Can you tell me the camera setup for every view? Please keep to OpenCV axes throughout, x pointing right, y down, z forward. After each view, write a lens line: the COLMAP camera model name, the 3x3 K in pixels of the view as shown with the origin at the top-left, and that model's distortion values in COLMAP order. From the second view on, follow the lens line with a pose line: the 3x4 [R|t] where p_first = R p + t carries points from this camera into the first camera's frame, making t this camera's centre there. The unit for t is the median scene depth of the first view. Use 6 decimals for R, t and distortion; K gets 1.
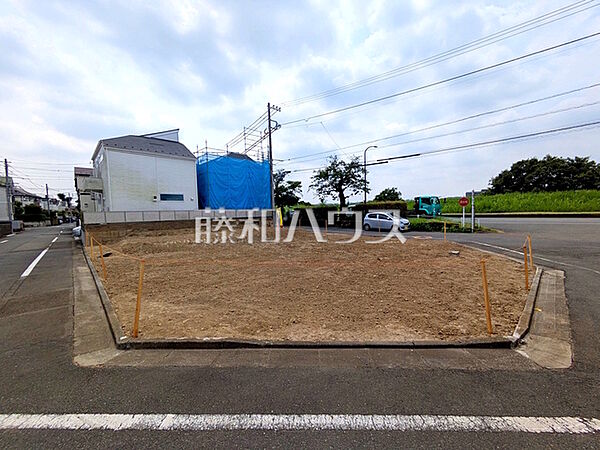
lens RADIAL K [[240.3, 0, 300.0], [0, 240.3, 225.0], [0, 0, 1]] dist [-0.001950, -0.000117]
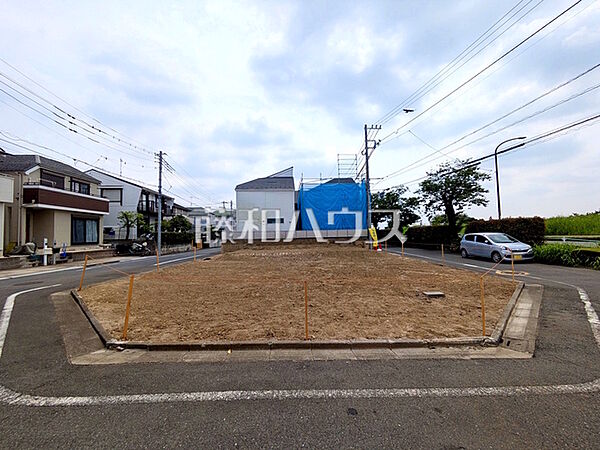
lens RADIAL K [[238.5, 0, 300.0], [0, 238.5, 225.0], [0, 0, 1]] dist [0.001380, 0.000666]
pose [[0.754622, -0.017052, -0.655938, 0.312105], [-0.032695, 0.997443, -0.063544, -0.010733], [0.655345, 0.069398, 0.752135, 0.084979]]
